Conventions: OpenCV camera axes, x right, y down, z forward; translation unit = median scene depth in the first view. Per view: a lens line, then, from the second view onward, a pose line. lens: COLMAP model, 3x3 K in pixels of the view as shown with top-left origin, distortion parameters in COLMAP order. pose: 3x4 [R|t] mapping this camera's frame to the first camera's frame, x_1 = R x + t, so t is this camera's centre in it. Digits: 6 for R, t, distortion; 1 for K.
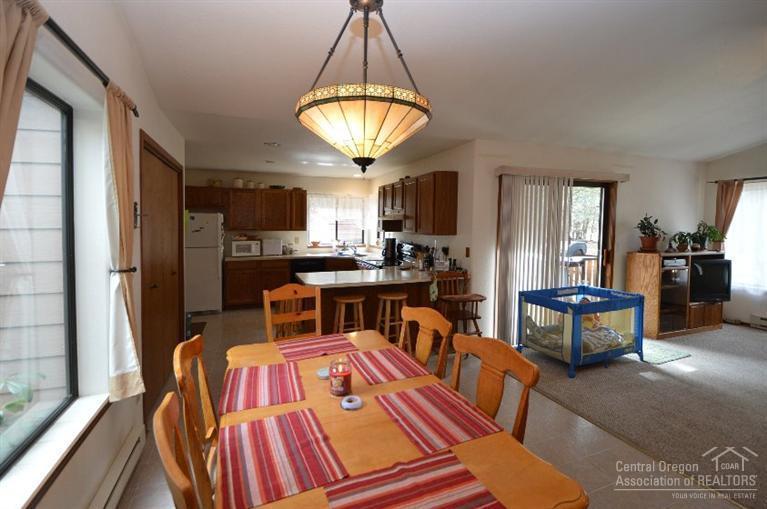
lens RADIAL K [[366.2, 0, 385.8], [0, 366.2, 243.0], [0, 0, 1]] dist [-0.000506, -0.000294]
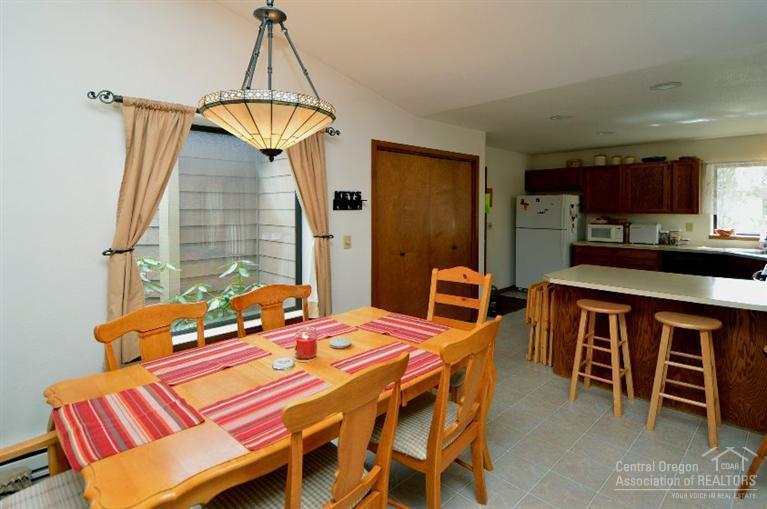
lens RADIAL K [[363.3, 0, 384.3], [0, 363.3, 209.5], [0, 0, 1]] dist [0.001535, 0.000157]
pose [[0.417483, 0.003791, -0.908677, 0.199161], [-0.041335, 0.999035, -0.014823, -0.007068], [0.907744, 0.043749, 0.417237, 0.149271]]
